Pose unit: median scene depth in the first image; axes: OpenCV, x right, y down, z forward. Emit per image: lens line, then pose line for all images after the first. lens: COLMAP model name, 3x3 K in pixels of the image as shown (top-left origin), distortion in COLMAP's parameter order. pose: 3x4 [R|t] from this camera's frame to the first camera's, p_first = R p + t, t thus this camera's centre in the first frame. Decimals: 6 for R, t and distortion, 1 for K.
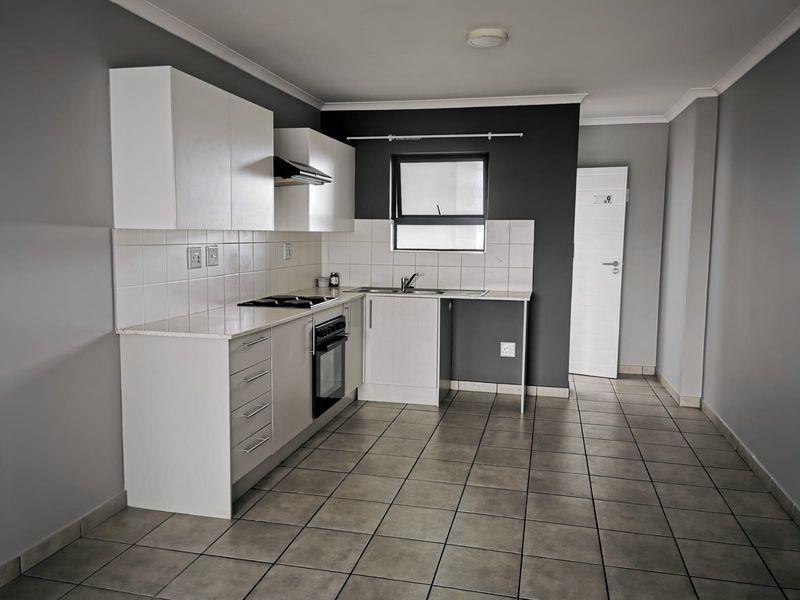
lens RADIAL K [[643.3, 0, 382.2], [0, 643.3, 301.5], [0, 0, 1]] dist [0.029656, 0.006892]
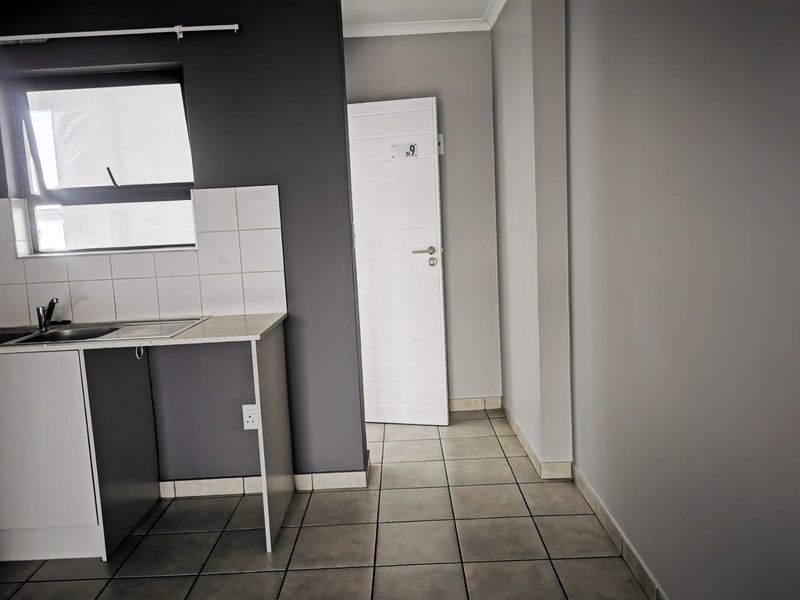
lens RADIAL K [[643.3, 0, 382.2], [0, 643.3, 301.5], [0, 0, 1]] dist [0.029656, 0.006892]
pose [[0.973993, -0.086915, 0.209243, 0.191301], [0.082931, 0.996169, 0.027757, -0.032444], [-0.210854, -0.009683, 0.977470, 0.418115]]
